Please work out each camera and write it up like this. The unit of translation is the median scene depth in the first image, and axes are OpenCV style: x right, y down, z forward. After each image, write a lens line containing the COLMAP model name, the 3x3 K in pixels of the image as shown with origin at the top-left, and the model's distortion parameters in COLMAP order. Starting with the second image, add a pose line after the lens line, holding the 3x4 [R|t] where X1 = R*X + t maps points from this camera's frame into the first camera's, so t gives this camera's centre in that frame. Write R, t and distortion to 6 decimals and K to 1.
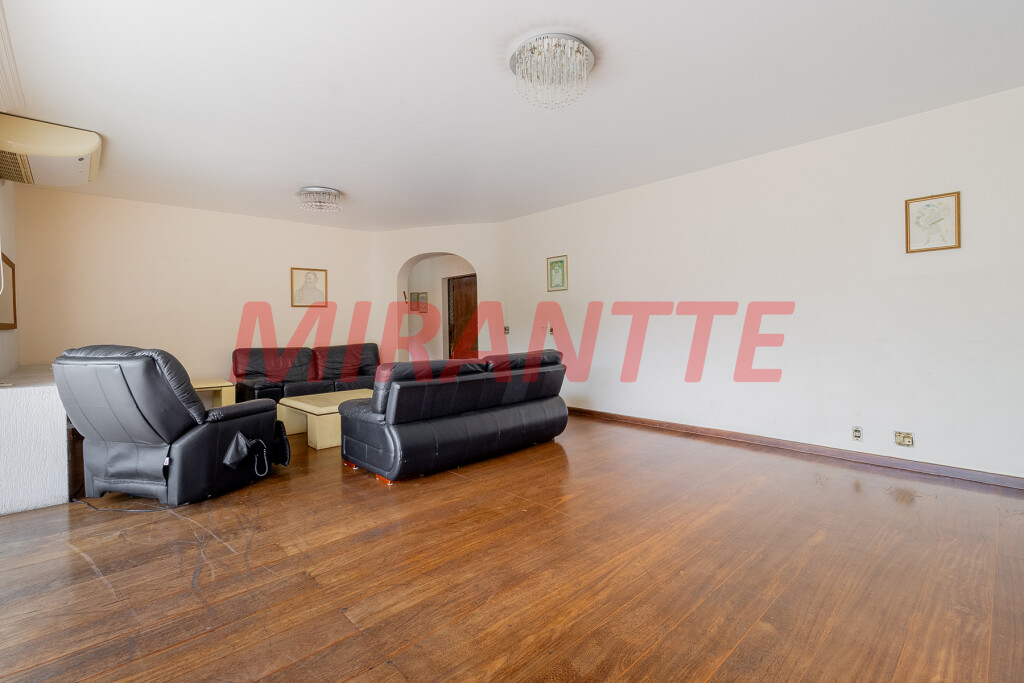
lens RADIAL K [[471.8, 0, 515.9], [0, 471.8, 331.2], [0, 0, 1]] dist [0.000284, 0.000177]
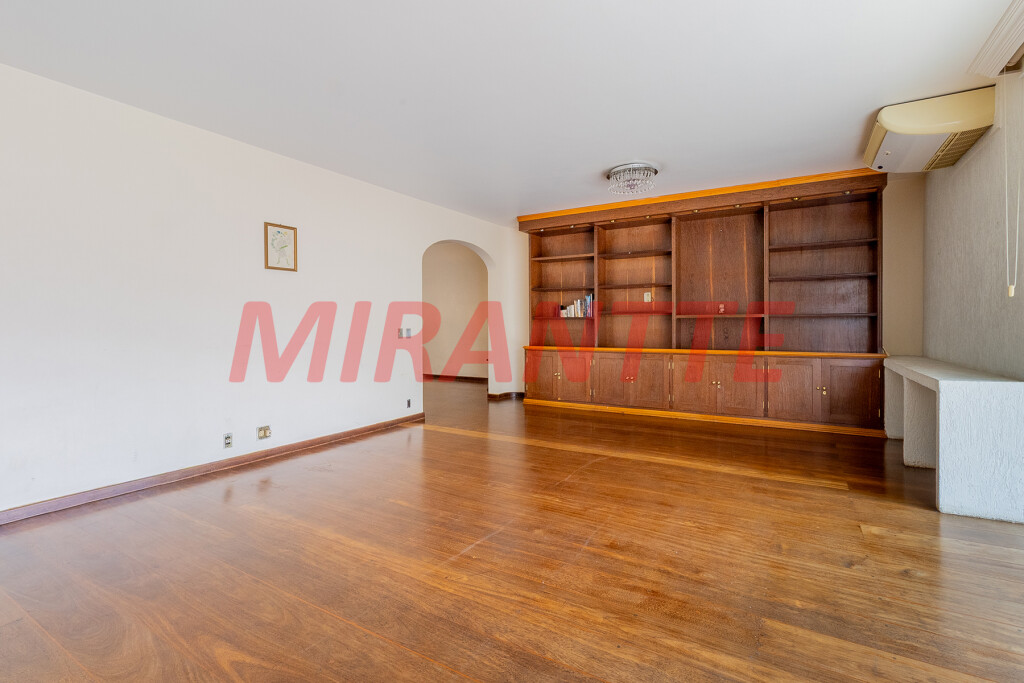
lens RADIAL K [[471.8, 0, 515.9], [0, 471.8, 331.2], [0, 0, 1]] dist [0.000284, 0.000177]
pose [[-0.276114, 0.002024, 0.961123, -0.598300], [0.024258, 0.999694, 0.004863, -0.005971], [-0.960819, 0.024658, -0.276078, 1.006390]]
